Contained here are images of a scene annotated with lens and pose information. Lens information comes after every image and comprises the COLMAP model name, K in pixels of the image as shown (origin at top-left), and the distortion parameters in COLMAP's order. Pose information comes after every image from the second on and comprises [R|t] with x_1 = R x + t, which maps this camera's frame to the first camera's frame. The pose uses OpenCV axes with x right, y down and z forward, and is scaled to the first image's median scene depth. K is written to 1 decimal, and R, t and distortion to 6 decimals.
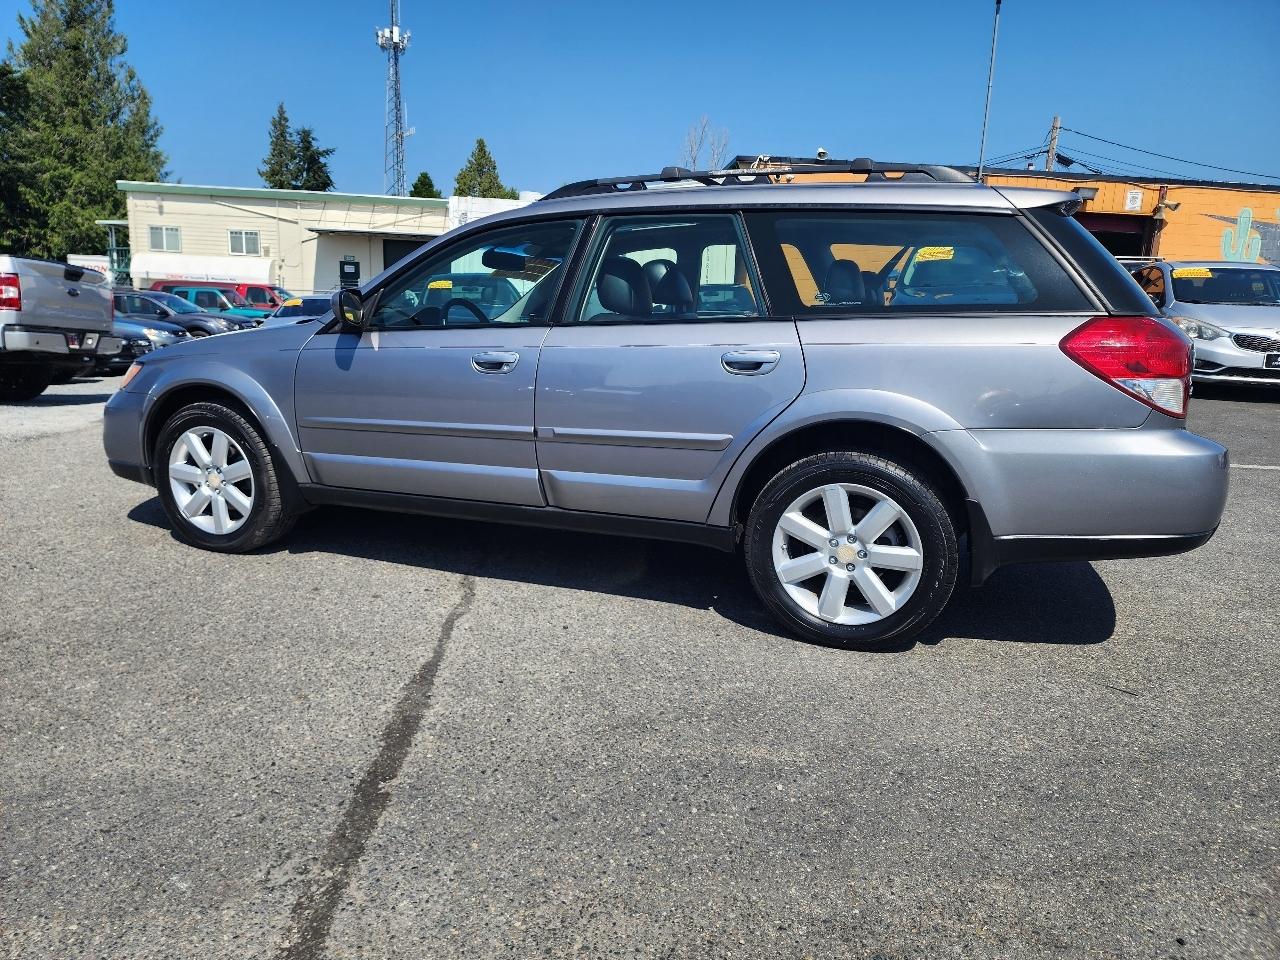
lens RADIAL K [[869.2, 0, 632.6], [0, 869.2, 483.7], [0, 0, 1]] dist [0.065684, -0.066671]
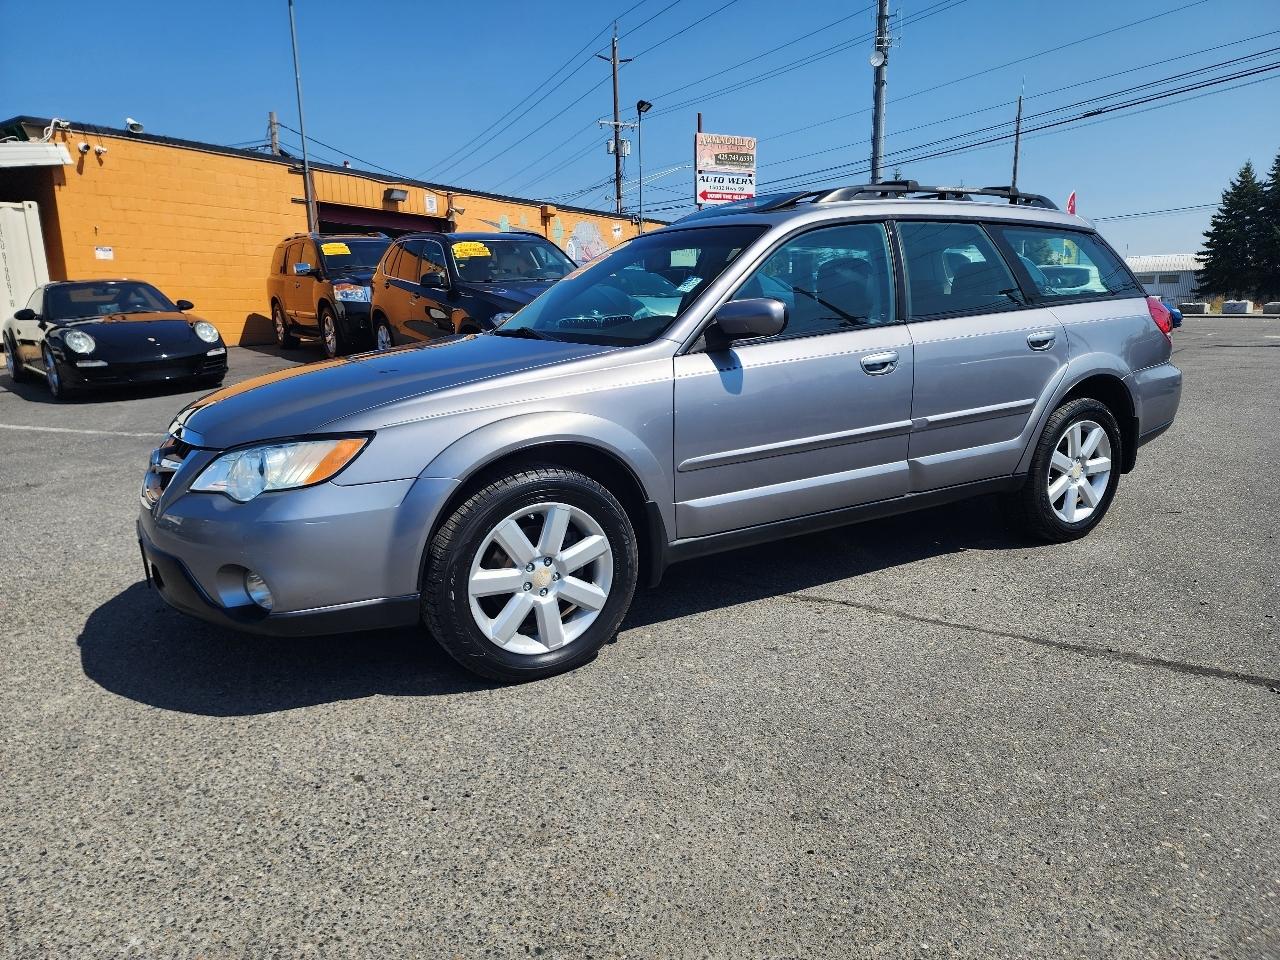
lens RADIAL K [[869.2, 0, 651.6], [0, 869.2, 486.9], [0, 0, 1]] dist [0.065684, -0.066671]
pose [[0.594600, -0.200005, 0.778748, -1.122576], [0.191204, 0.975954, 0.104663, -0.154045], [-0.780956, 0.086667, 0.618544, 0.584032]]
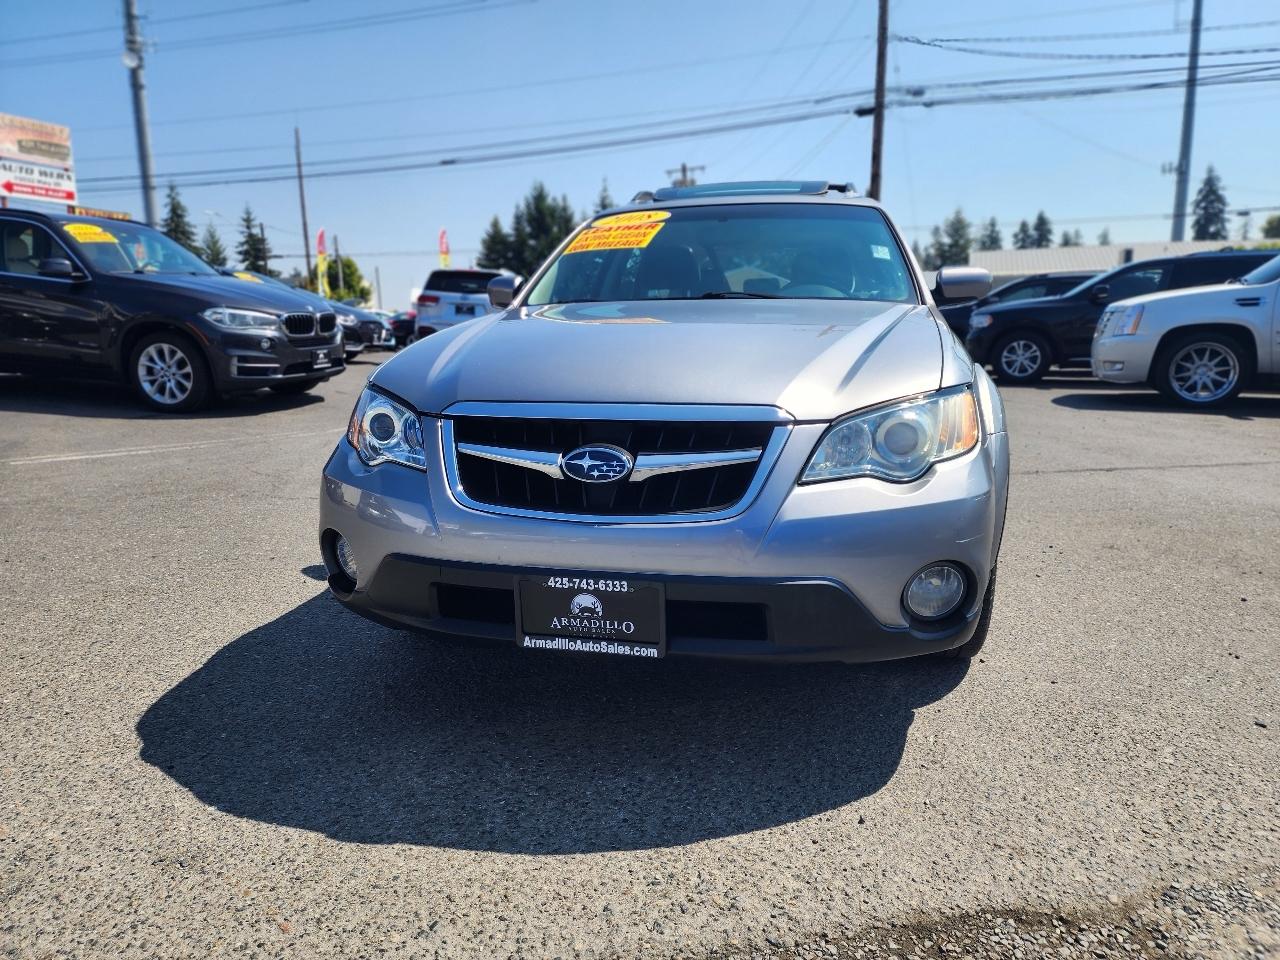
lens RADIAL K [[869.2, 0, 662.1], [0, 869.2, 478.3], [0, 0, 1]] dist [0.065684, -0.066671]
pose [[-0.153011, -0.198266, 0.968131, -1.799280], [0.196416, 0.954020, 0.226419, -0.330059], [-0.968508, 0.224801, -0.107033, 1.678653]]
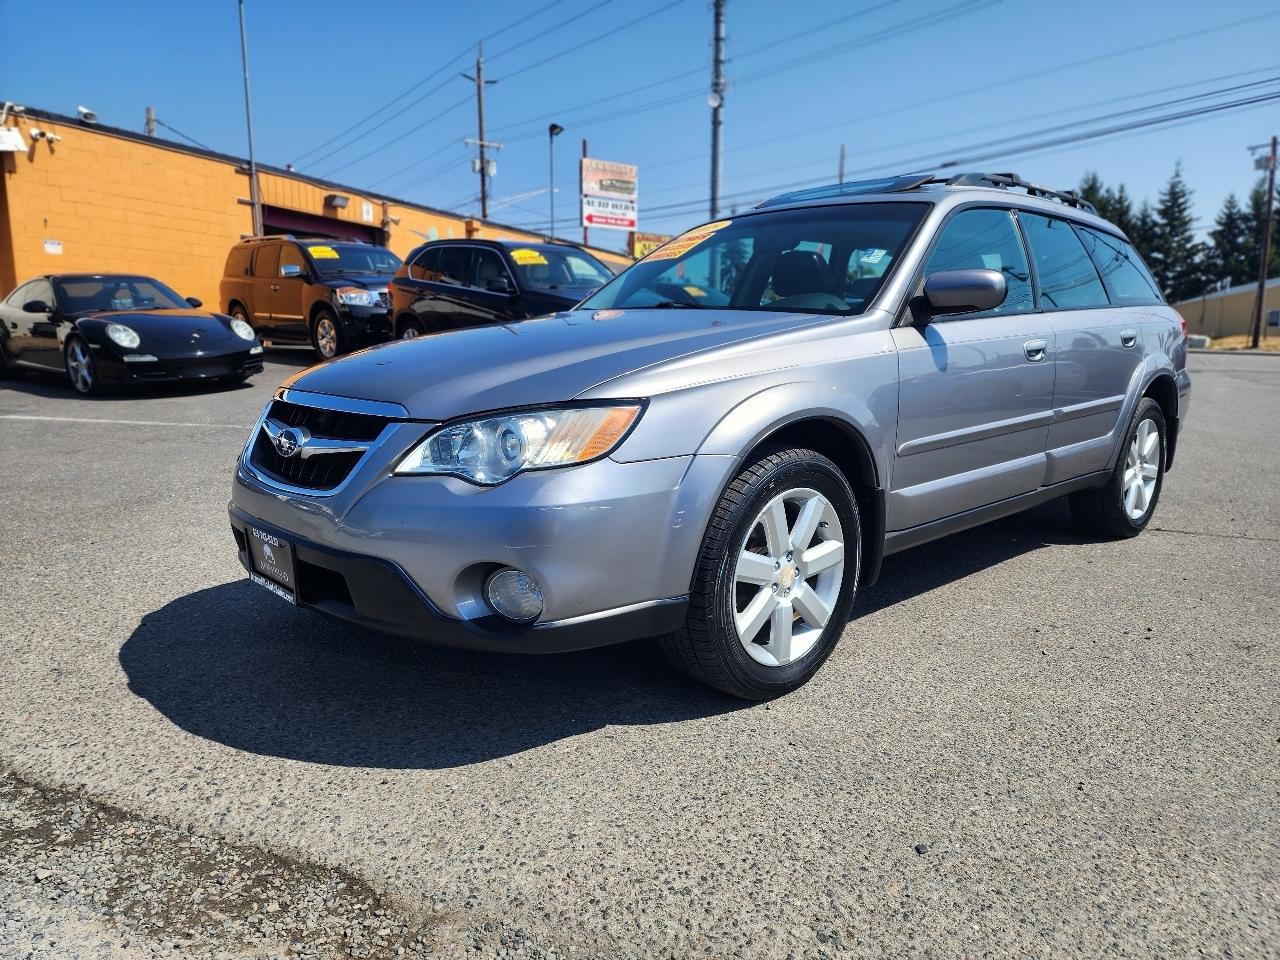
lens RADIAL K [[869.2, 0, 658.7], [0, 869.2, 492.0], [0, 0, 1]] dist [0.065684, -0.066671]
pose [[0.421032, -0.190030, 0.886917, -1.752981], [0.184277, 0.975336, 0.121496, -0.216076], [-0.888130, 0.112284, 0.445666, 1.106595]]
